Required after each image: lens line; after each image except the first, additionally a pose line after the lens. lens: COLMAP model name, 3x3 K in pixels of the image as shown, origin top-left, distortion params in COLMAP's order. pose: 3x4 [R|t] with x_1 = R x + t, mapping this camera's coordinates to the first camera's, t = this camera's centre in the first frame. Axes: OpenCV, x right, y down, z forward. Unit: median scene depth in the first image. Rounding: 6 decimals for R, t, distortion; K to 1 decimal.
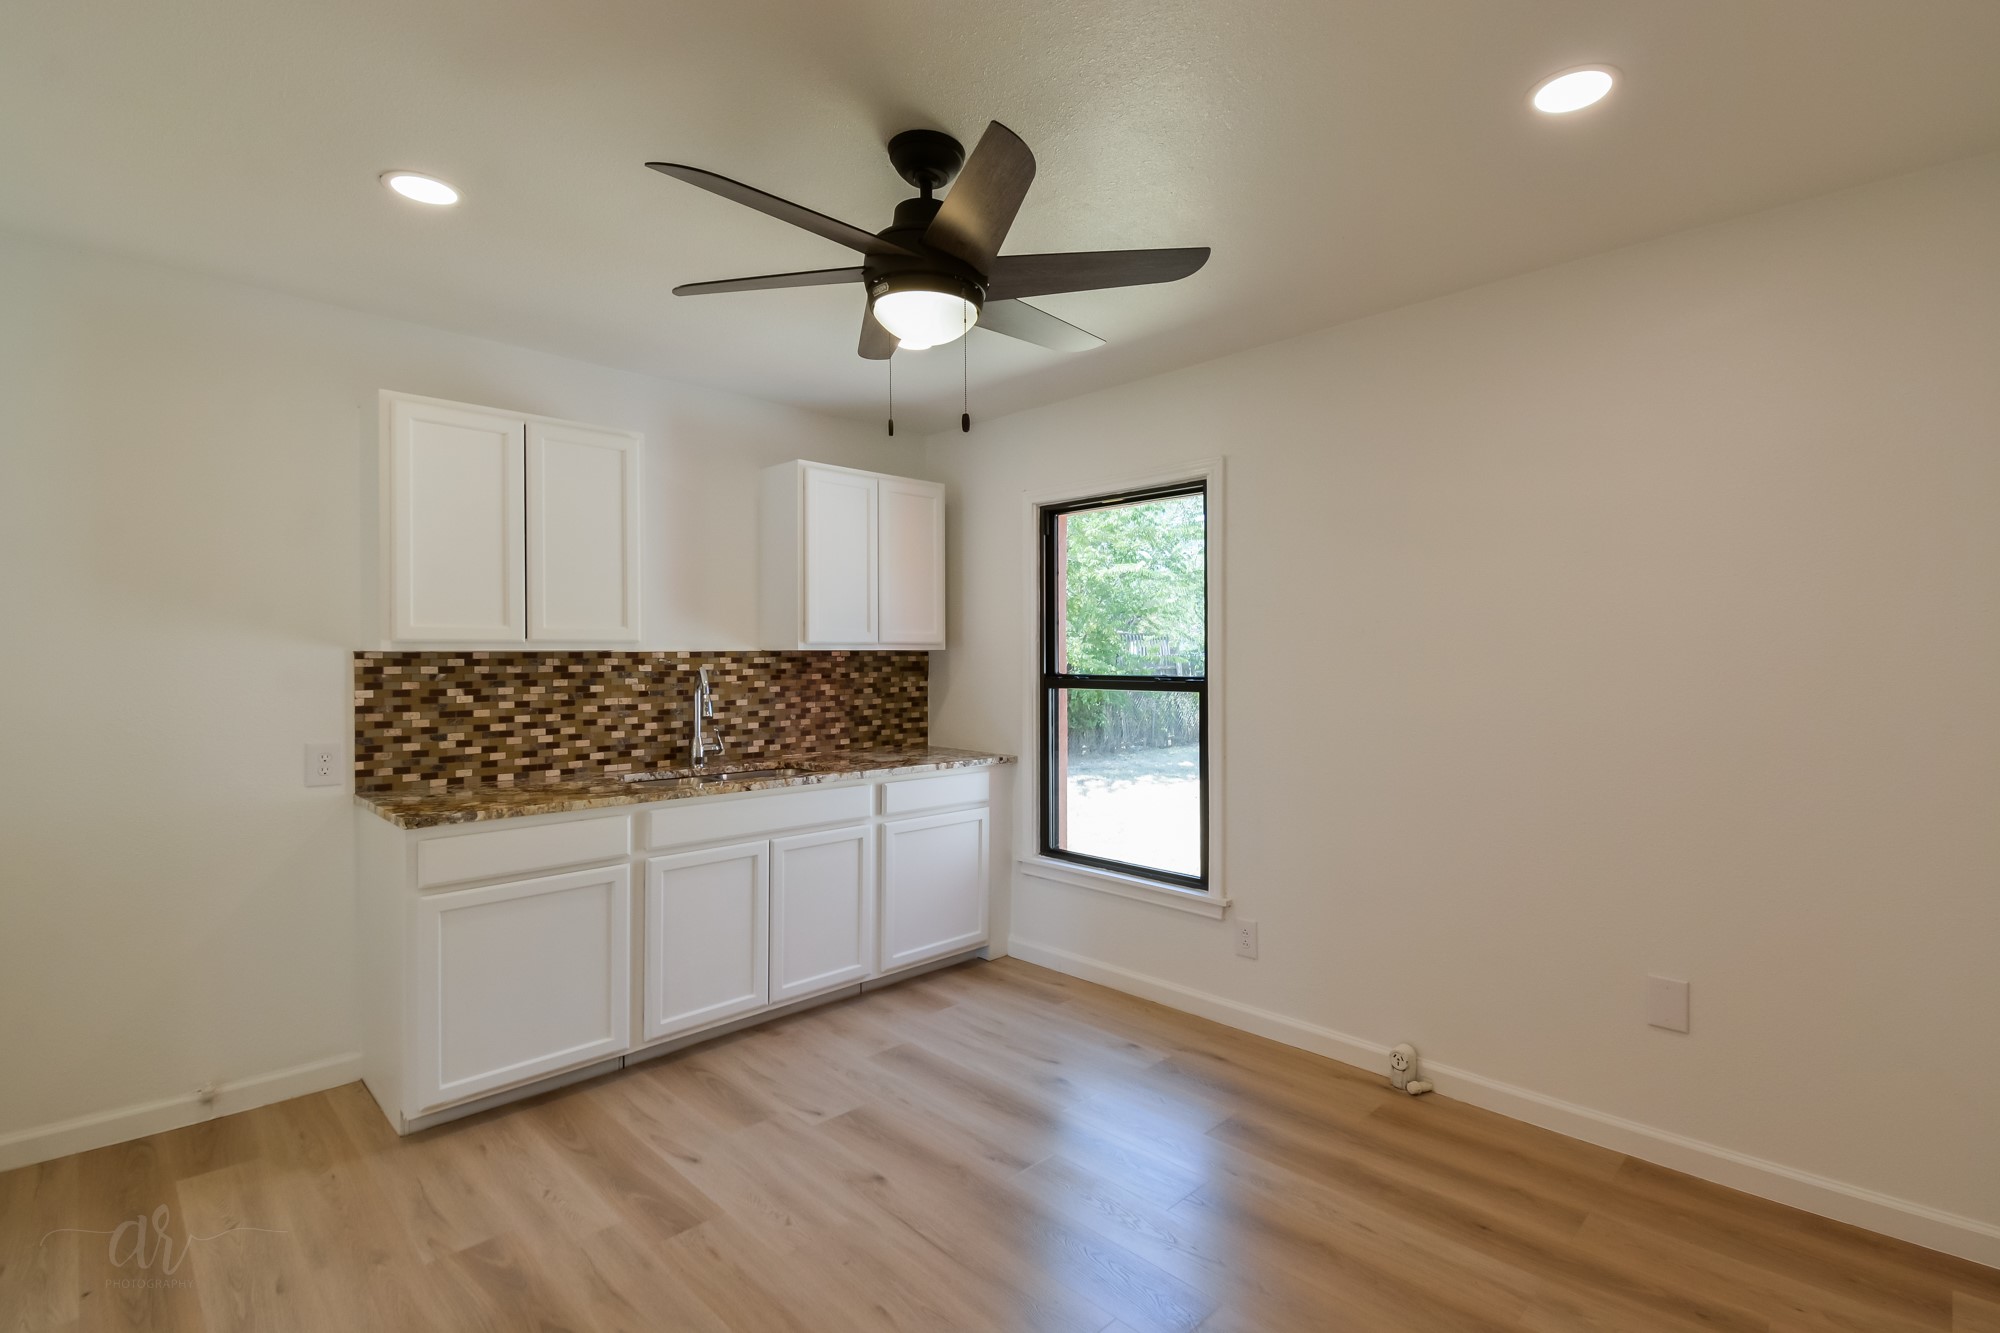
lens RADIAL K [[946.3, 0, 1004.8], [0, 946.3, 651.9], [0, 0, 1]] dist [-0.018578, -0.001738]
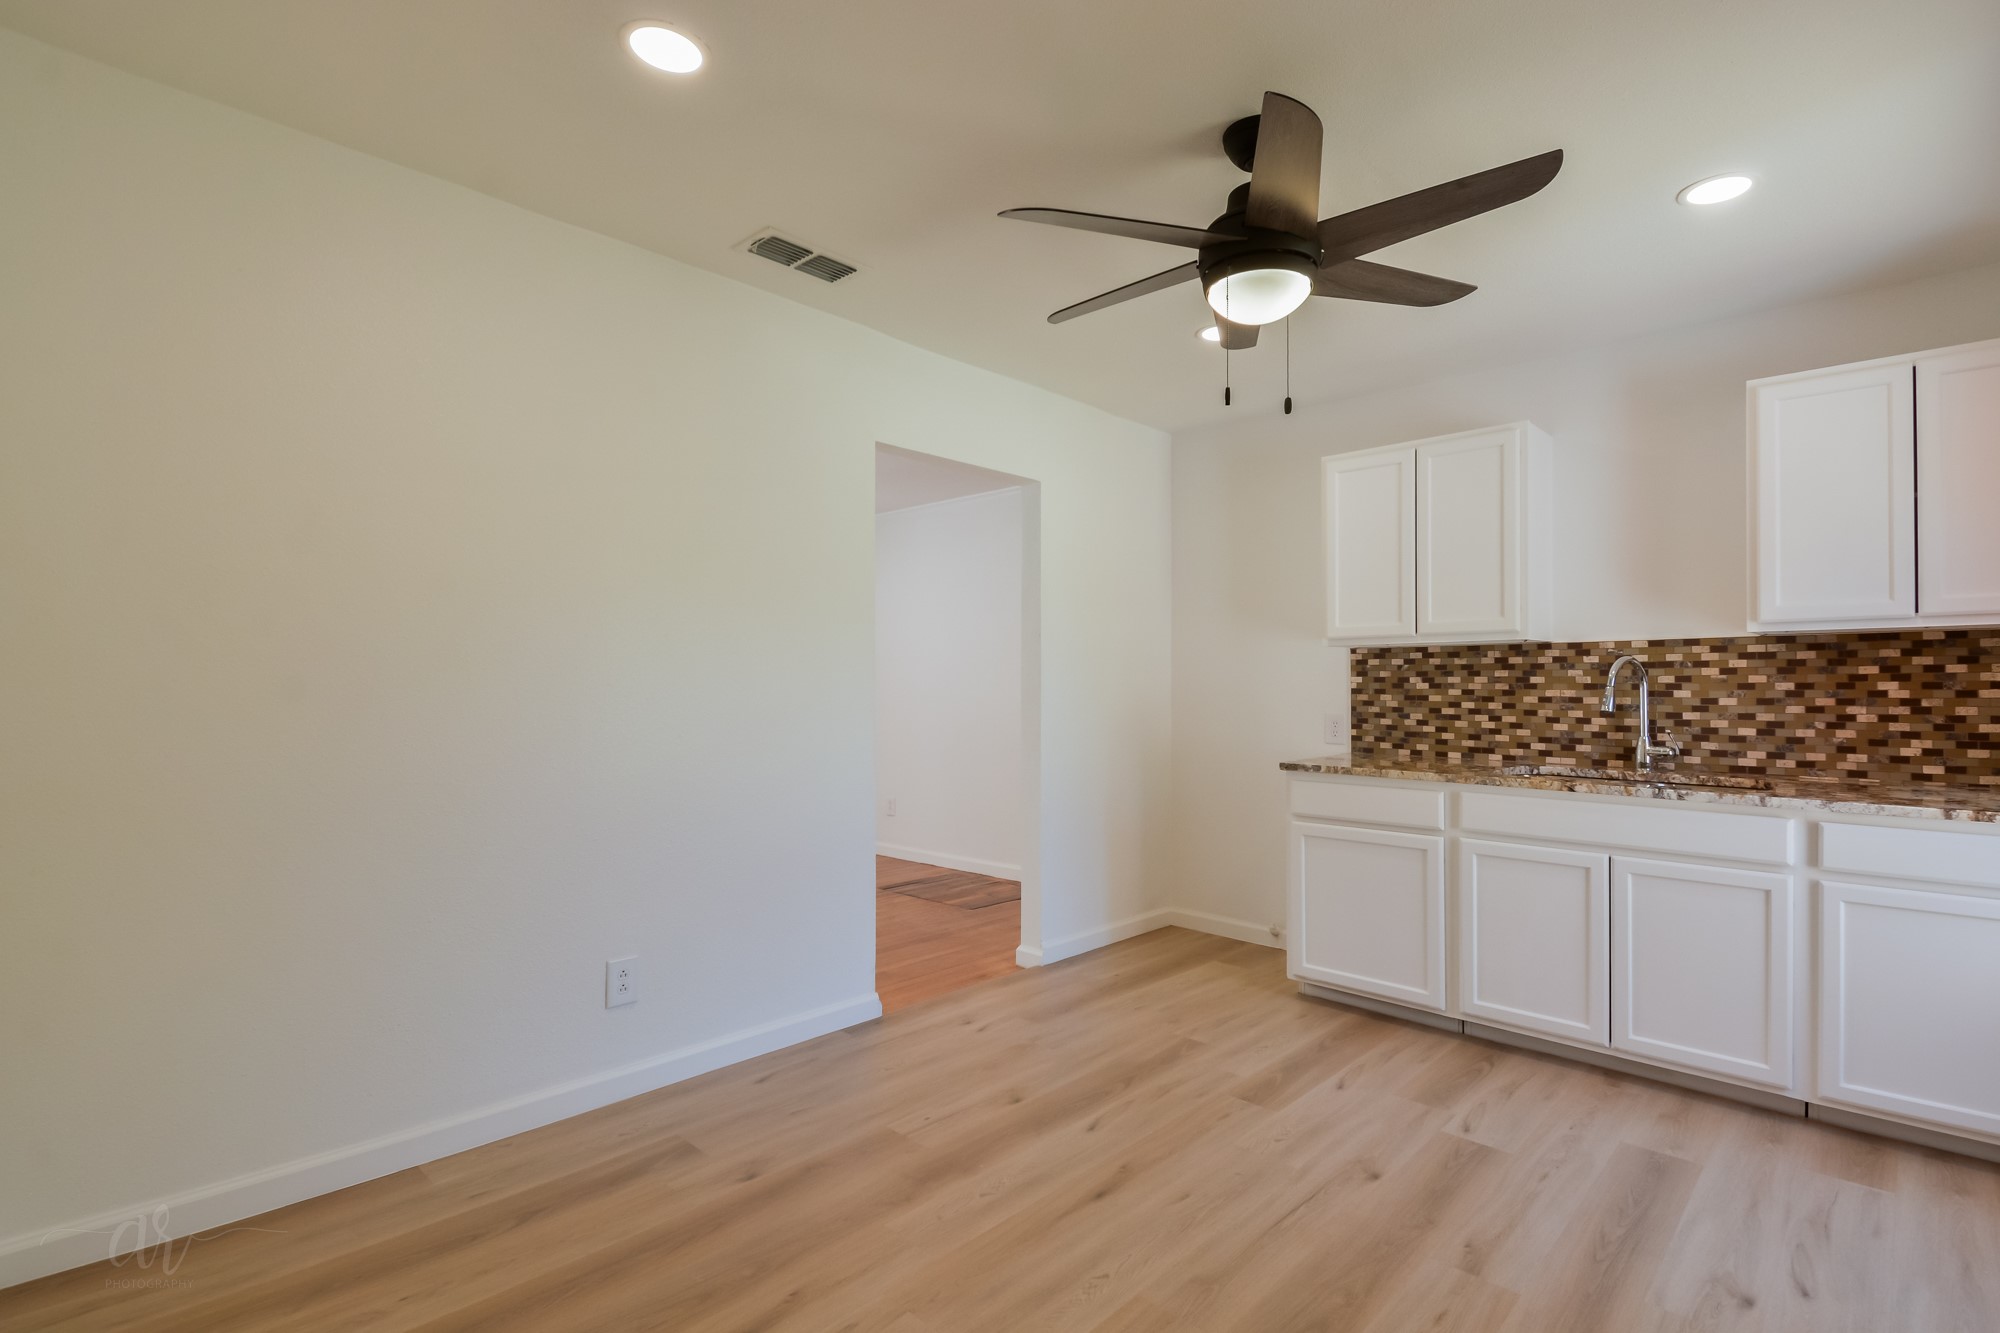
lens RADIAL K [[914.1, 0, 1005.4], [0, 914.1, 676.7], [0, 0, 1]] dist [-0.004084, -0.001454]
pose [[0.004037, 0.003167, -0.999987, 0.572965], [0.005939, 0.999977, 0.003190, 0.030660], [0.999974, -0.005952, 0.004018, 0.445983]]
